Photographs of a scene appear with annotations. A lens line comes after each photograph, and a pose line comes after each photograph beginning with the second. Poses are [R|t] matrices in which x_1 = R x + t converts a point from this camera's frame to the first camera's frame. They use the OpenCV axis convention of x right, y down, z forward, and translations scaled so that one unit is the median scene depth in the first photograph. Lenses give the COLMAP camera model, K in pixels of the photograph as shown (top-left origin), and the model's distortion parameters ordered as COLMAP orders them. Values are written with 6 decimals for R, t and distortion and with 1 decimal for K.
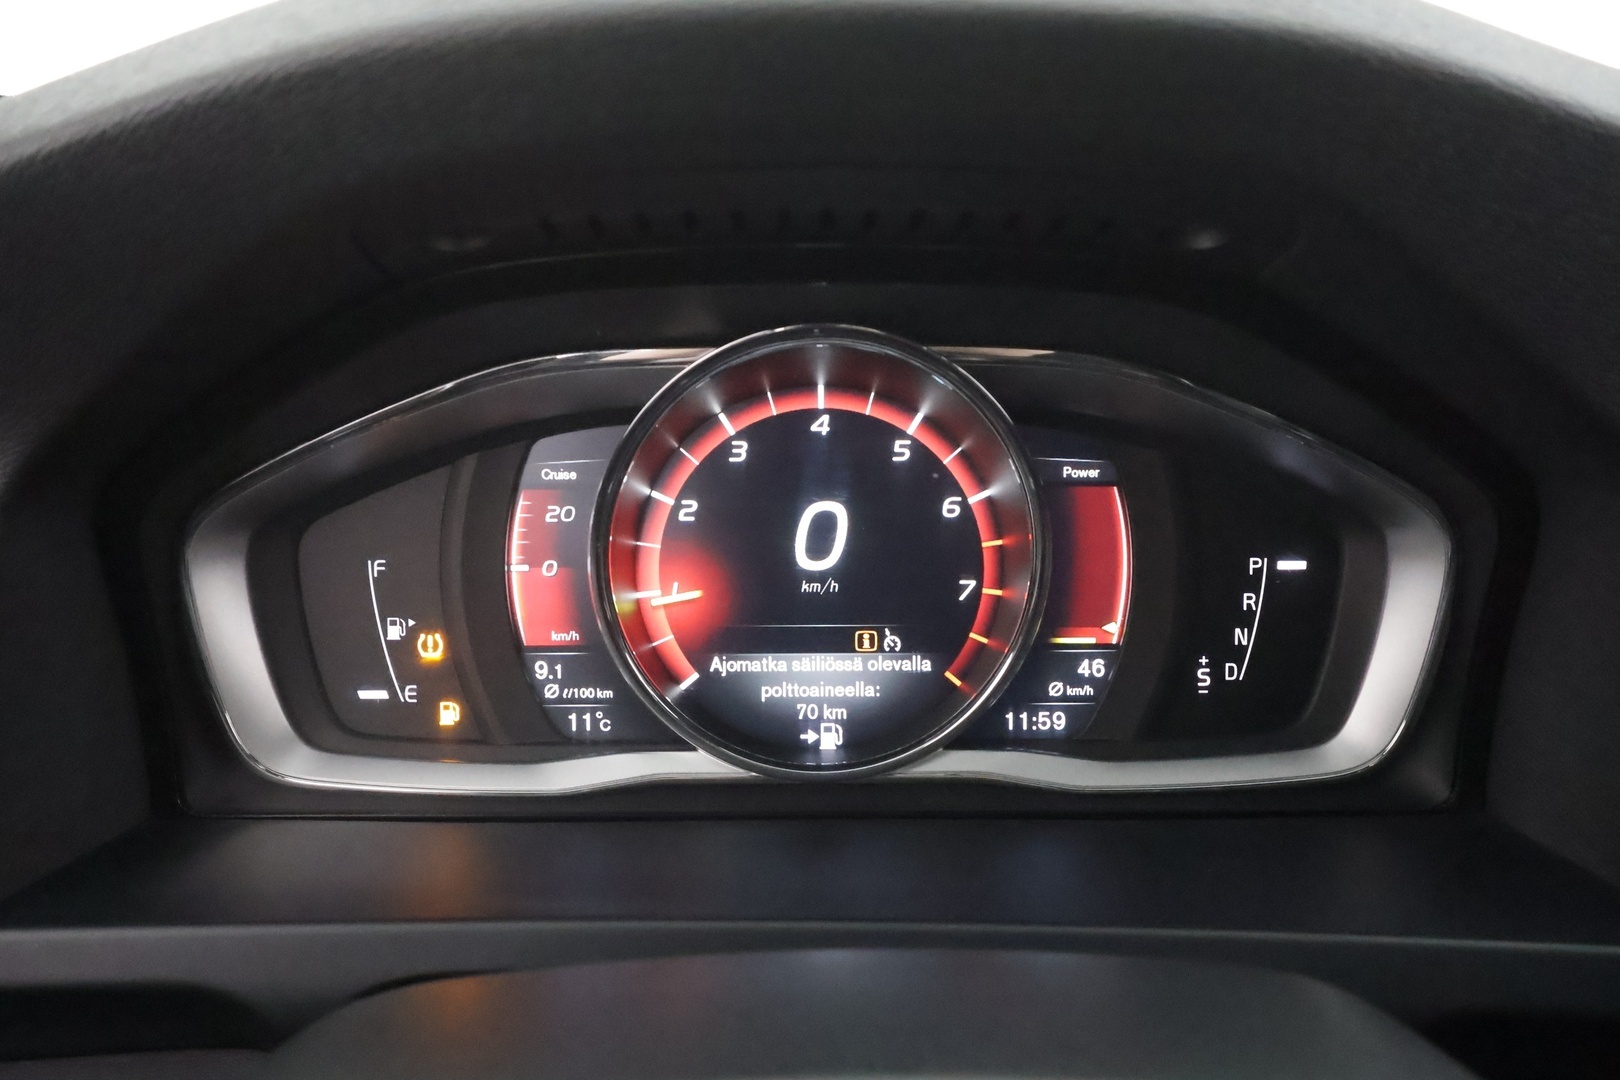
lens RADIAL K [[1281.4, 0, 822.8], [0, 1281.4, 546.9], [0, 0, 1]] dist [-0.009677, 0.018407]
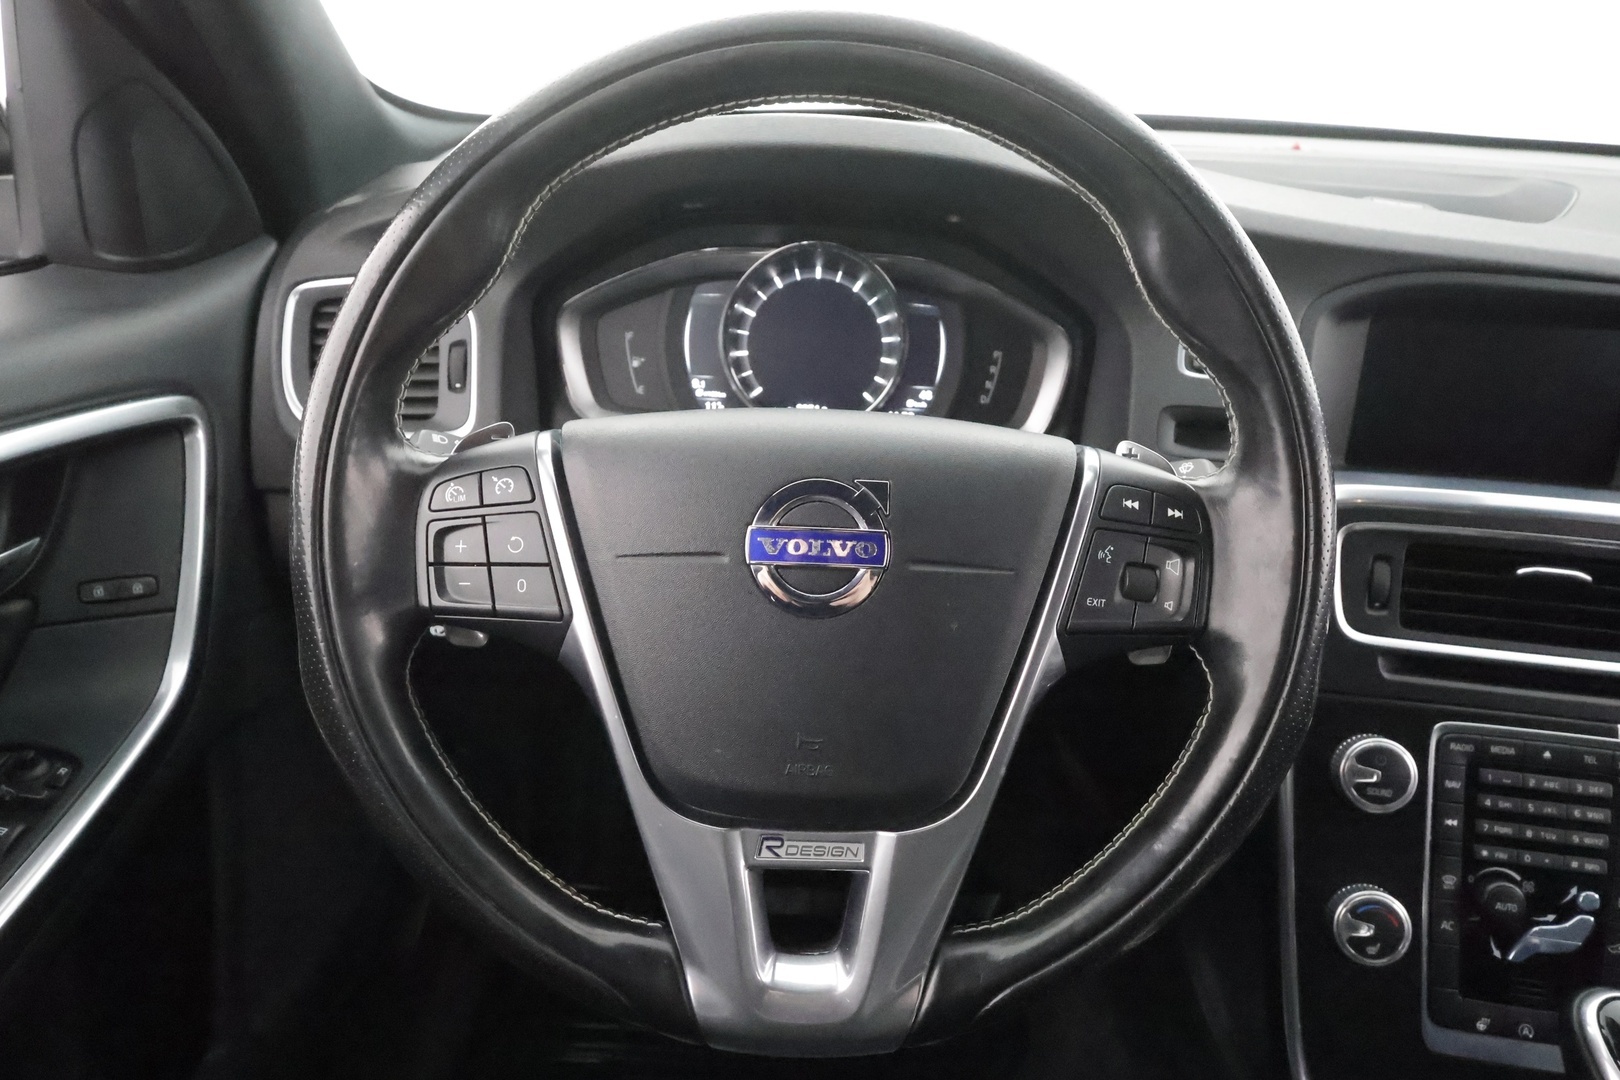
lens RADIAL K [[1059.5, 0, 810.8], [0, 1059.5, 546.7], [0, 0, 1]] dist [0.009047, -0.002543]
pose [[0.998544, 0.053877, 0.002474, 0.005993], [-0.053838, 0.992980, 0.105321, 0.180079], [0.003218, -0.105301, 0.994435, -1.006083]]
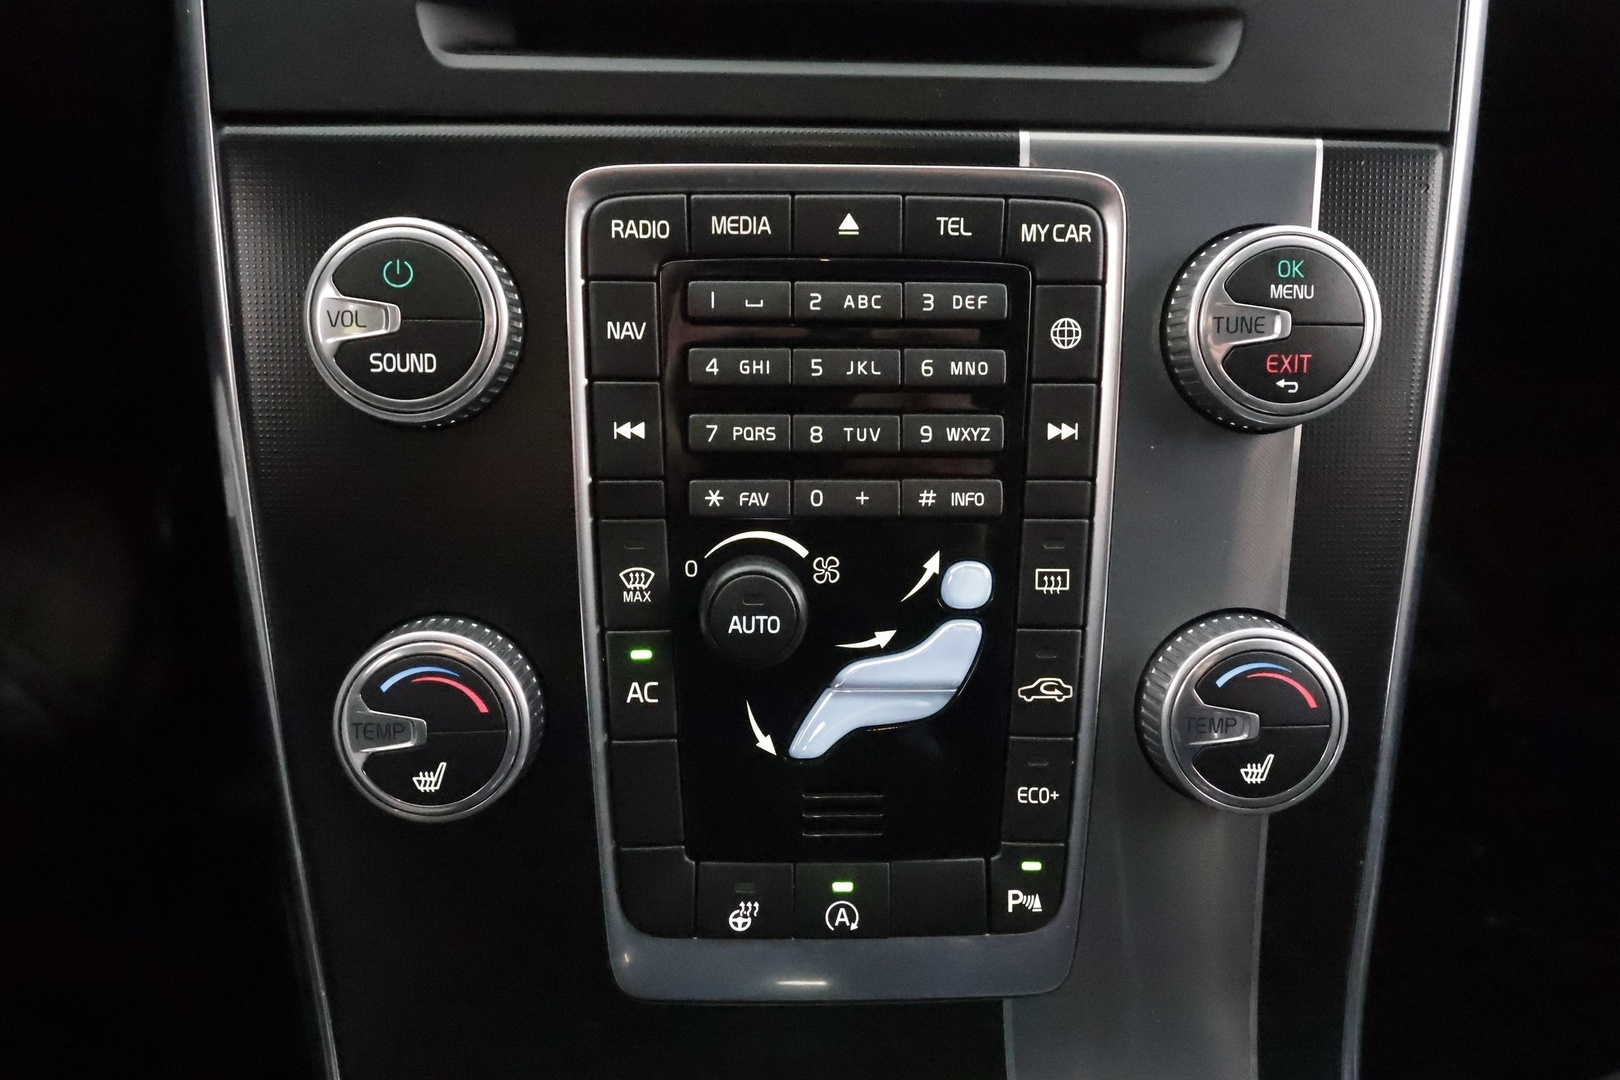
lens RADIAL K [[1281.4, 0, 816.5], [0, 1281.4, 534.7], [0, 0, 1]] dist [-0.009677, 0.018407]
pose [[0.983869, -0.060746, 0.168263, 0.942484], [0.017552, 0.968823, 0.247133, 0.574080], [-0.178029, -0.240193, 0.954260, -0.216075]]
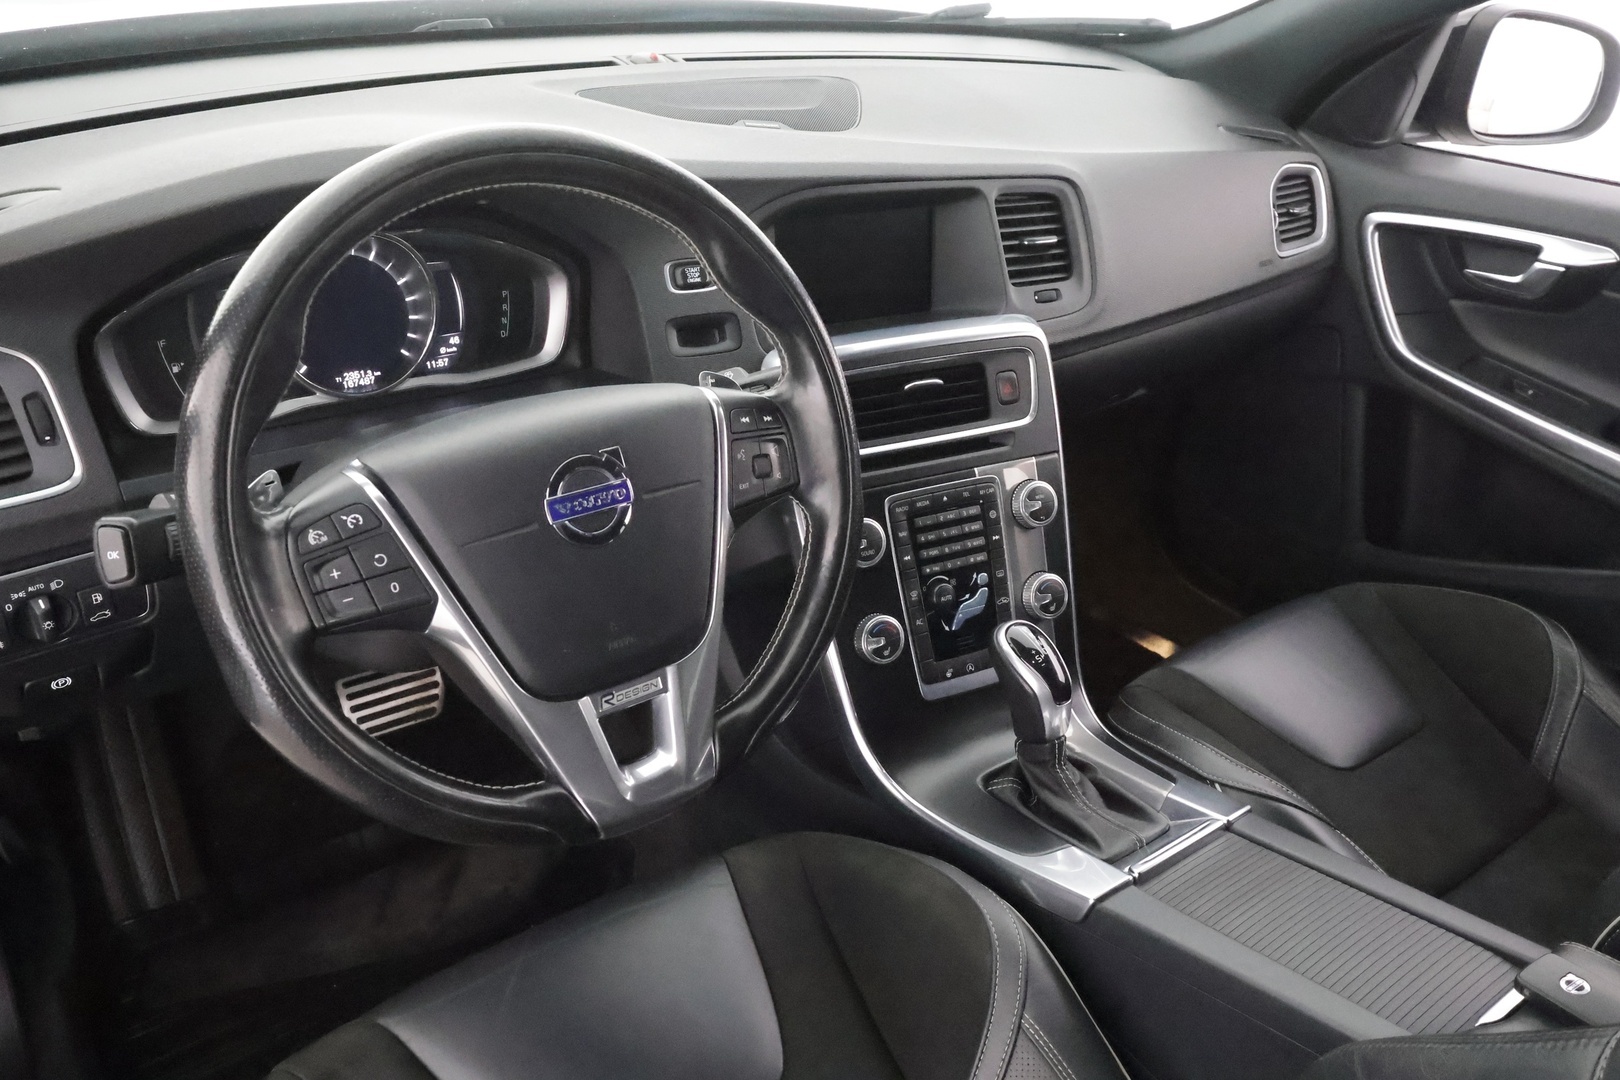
lens RADIAL K [[1281.4, 0, 812.5], [0, 1281.4, 530.2], [0, 0, 1]] dist [-0.009677, 0.018407]
pose [[0.806016, -0.233639, 0.543831, -0.749750], [0.116904, 0.963537, 0.240687, -0.081709], [-0.580235, -0.130421, 0.803939, -1.675576]]
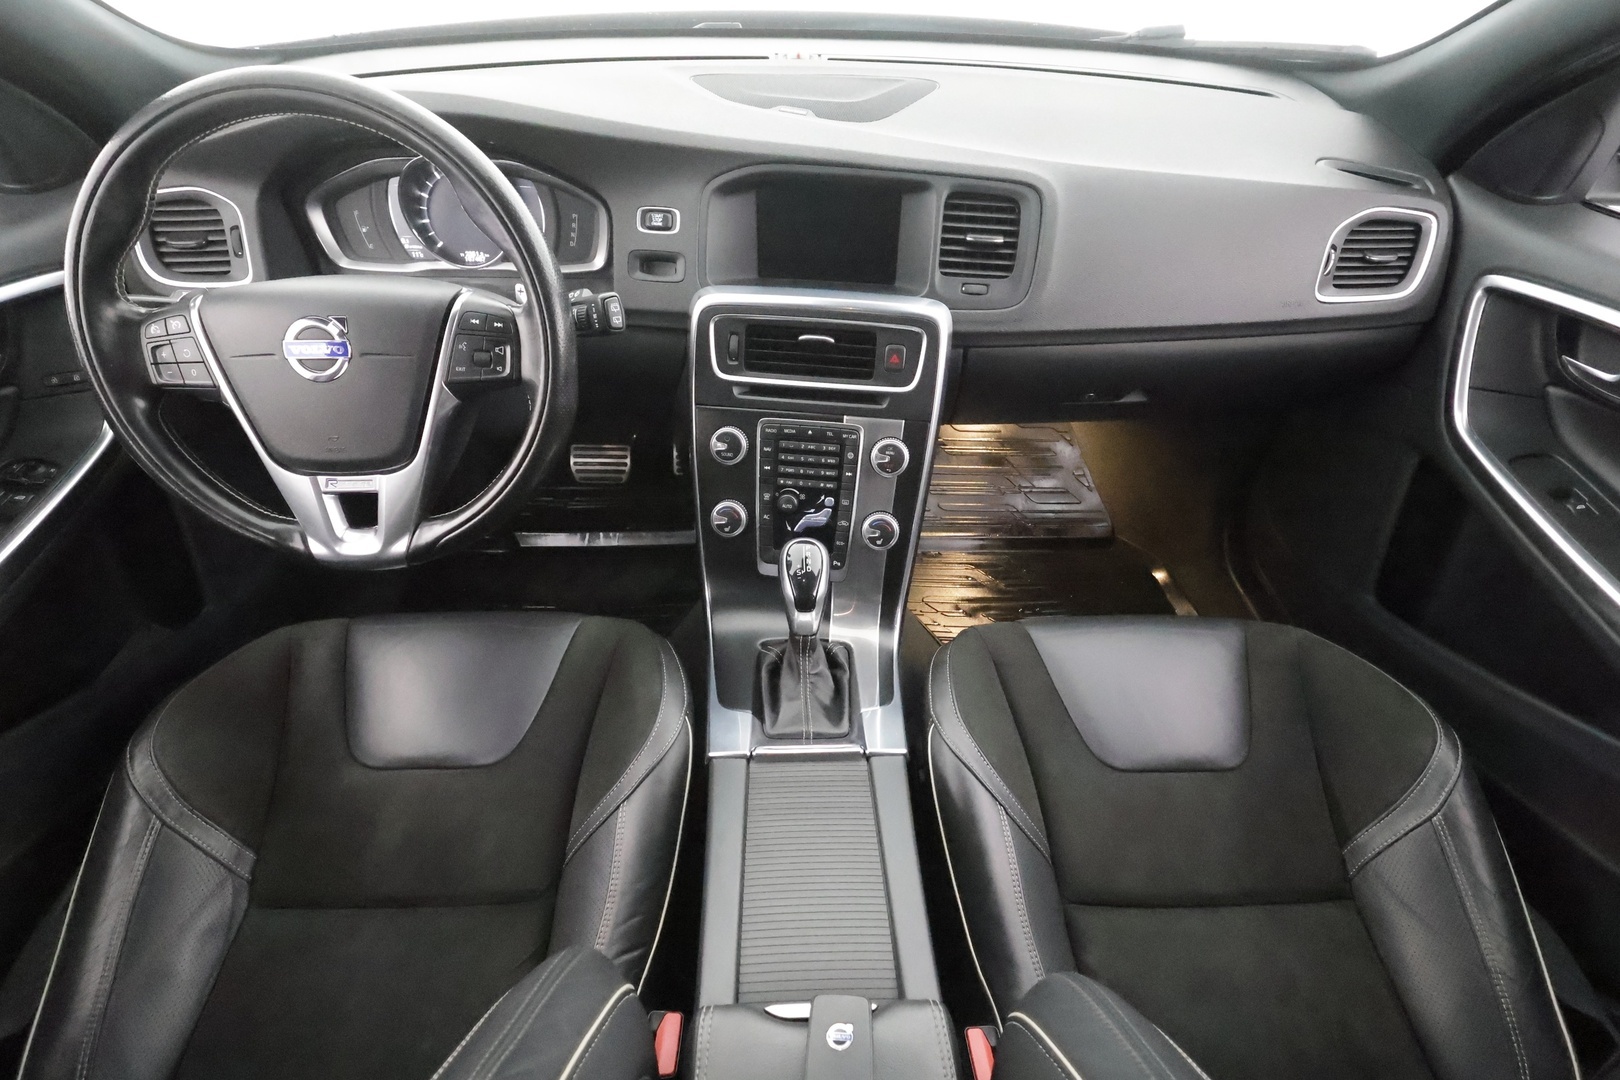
lens RADIAL K [[762.0, 0, 809.1], [0, 762.0, 540.9], [0, 0, 1]] dist [-0.001210, 0.001150]
pose [[0.999584, 0.006290, 0.028148, 1.026021], [-0.016667, 0.922466, 0.385718, 0.020562], [-0.023539, -0.386027, 0.922187, -1.667738]]
